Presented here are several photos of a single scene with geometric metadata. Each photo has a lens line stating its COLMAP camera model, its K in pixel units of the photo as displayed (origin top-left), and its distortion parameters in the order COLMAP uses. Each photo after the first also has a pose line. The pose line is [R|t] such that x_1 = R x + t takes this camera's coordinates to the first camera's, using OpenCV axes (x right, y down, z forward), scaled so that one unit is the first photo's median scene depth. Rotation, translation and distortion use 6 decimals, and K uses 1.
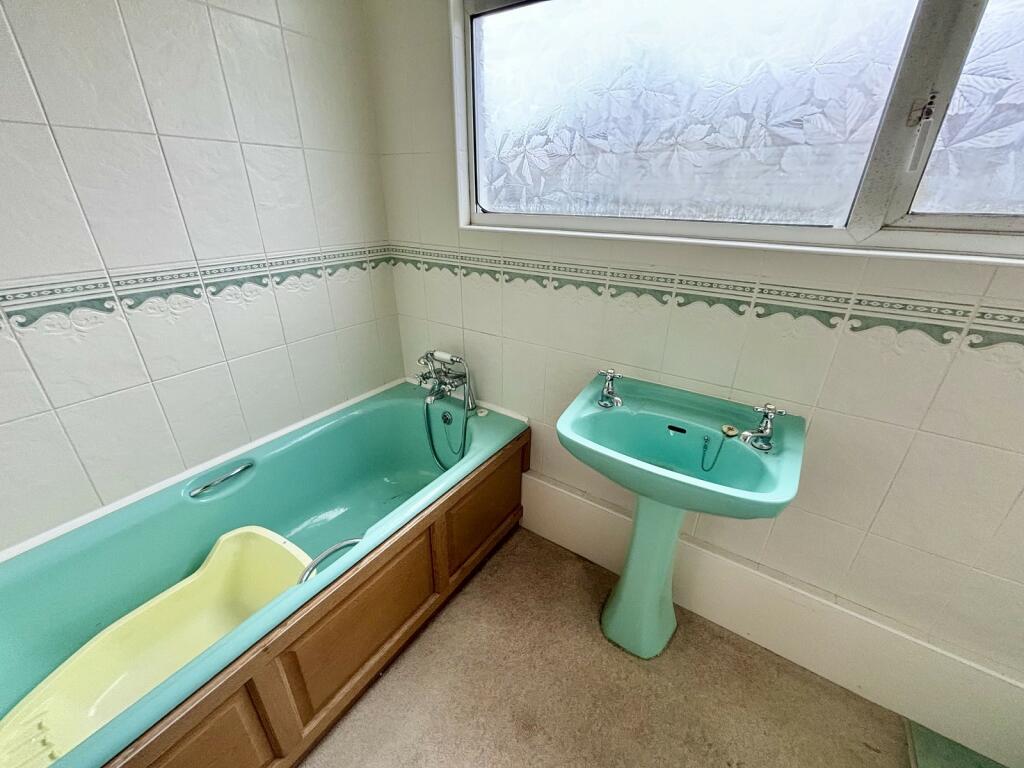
lens RADIAL K [[412.6, 0, 509.9], [0, 412.6, 381.6], [0, 0, 1]] dist [-0.001007, -0.000634]
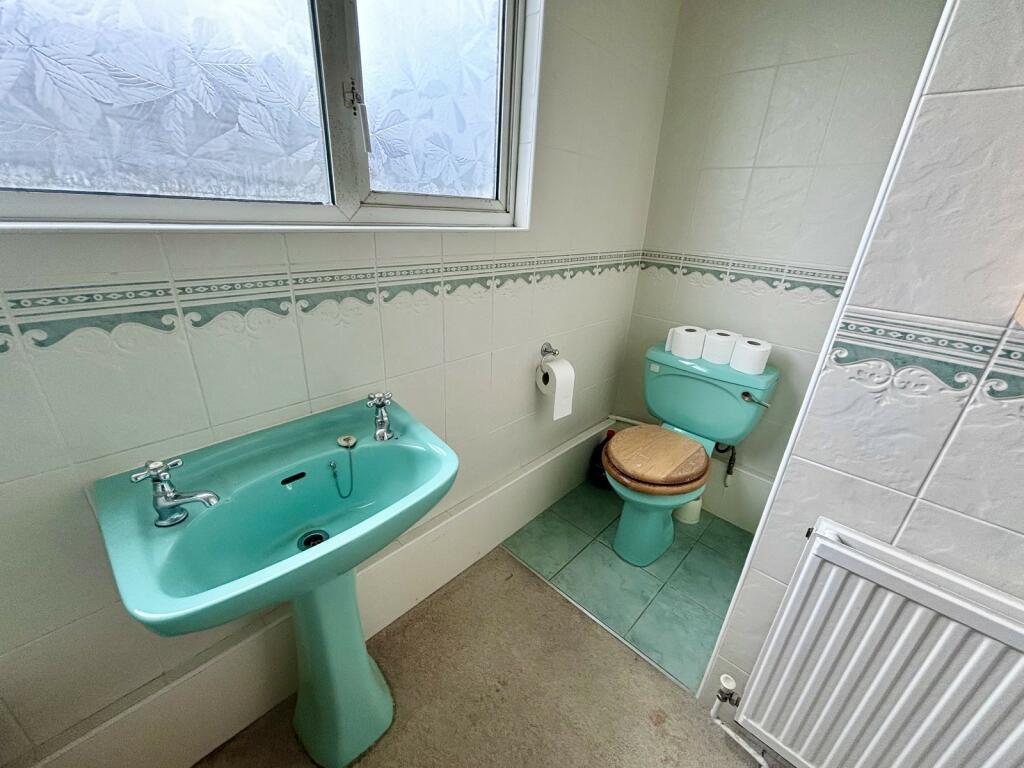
lens RADIAL K [[412.6, 0, 509.9], [0, 412.6, 381.6], [0, 0, 1]] dist [-0.001007, -0.000634]
pose [[0.159704, -0.381689, 0.910389, -0.152402], [0.362786, 0.880384, 0.305468, -0.130721], [-0.918085, 0.281492, 0.279072, 0.397896]]
